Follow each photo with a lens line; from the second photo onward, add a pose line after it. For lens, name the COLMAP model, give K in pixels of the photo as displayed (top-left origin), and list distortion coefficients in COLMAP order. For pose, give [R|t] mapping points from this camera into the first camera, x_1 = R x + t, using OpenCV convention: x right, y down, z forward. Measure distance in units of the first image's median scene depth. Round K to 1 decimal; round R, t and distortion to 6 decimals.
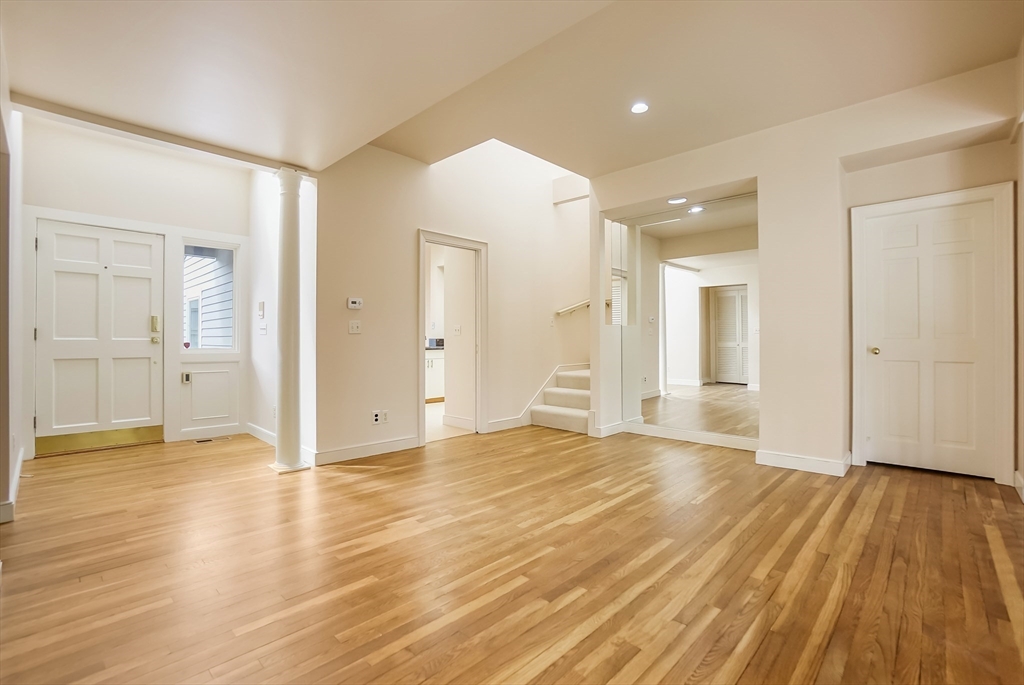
lens RADIAL K [[455.6, 0, 510.6], [0, 455.6, 333.0], [0, 0, 1]] dist [-0.060286, 0.019537]
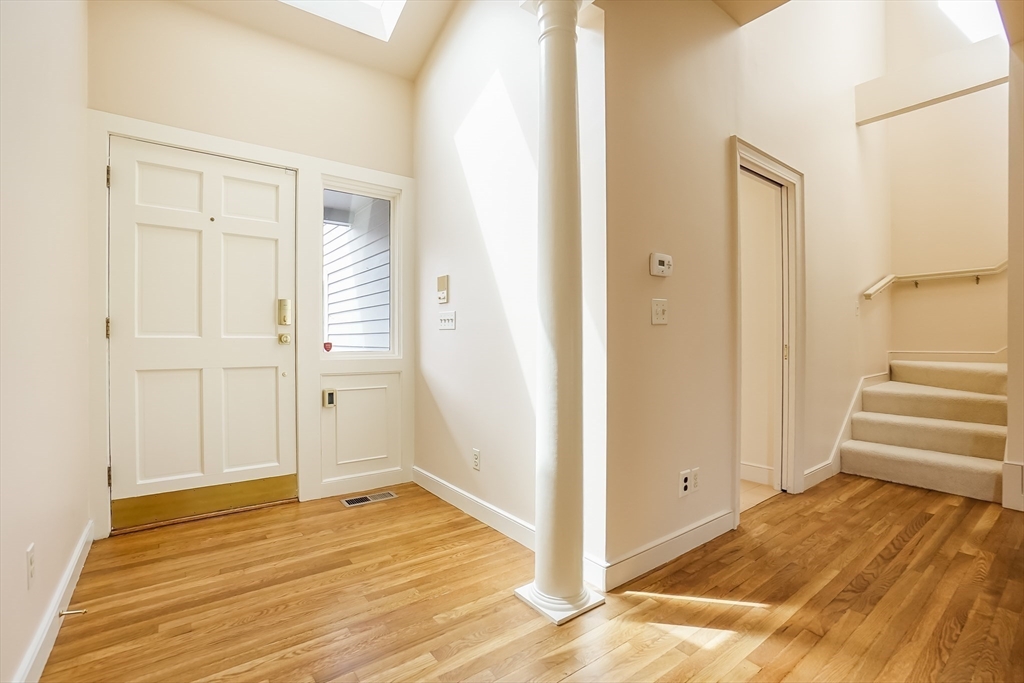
lens RADIAL K [[455.6, 0, 510.6], [0, 455.6, 332.0], [0, 0, 1]] dist [-0.060286, 0.019537]
pose [[0.987625, -0.004748, -0.156763, -0.385399], [0.004796, 0.999988, -0.000074, 0.008447], [0.156762, -0.000679, 0.987636, 0.418673]]
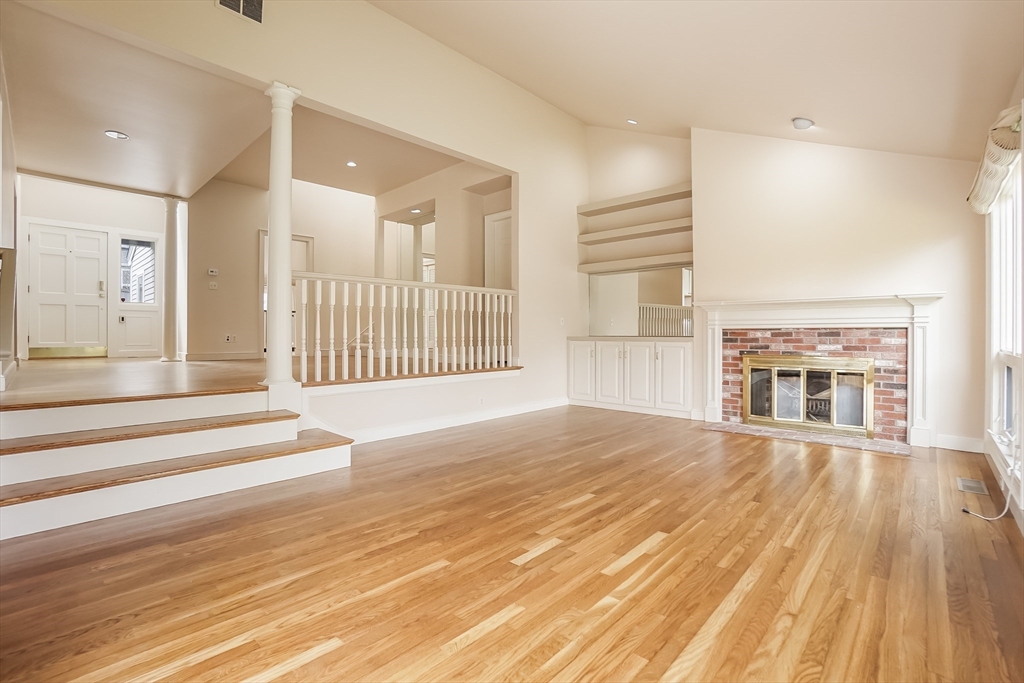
lens RADIAL K [[455.6, 0, 510.6], [0, 455.6, 332.0], [0, 0, 1]] dist [-0.060286, 0.019537]
pose [[0.999910, 0.001546, 0.013351, 0.721669], [-0.001750, 0.999881, 0.015336, 0.125483], [-0.013326, -0.015358, 0.999793, -0.684234]]
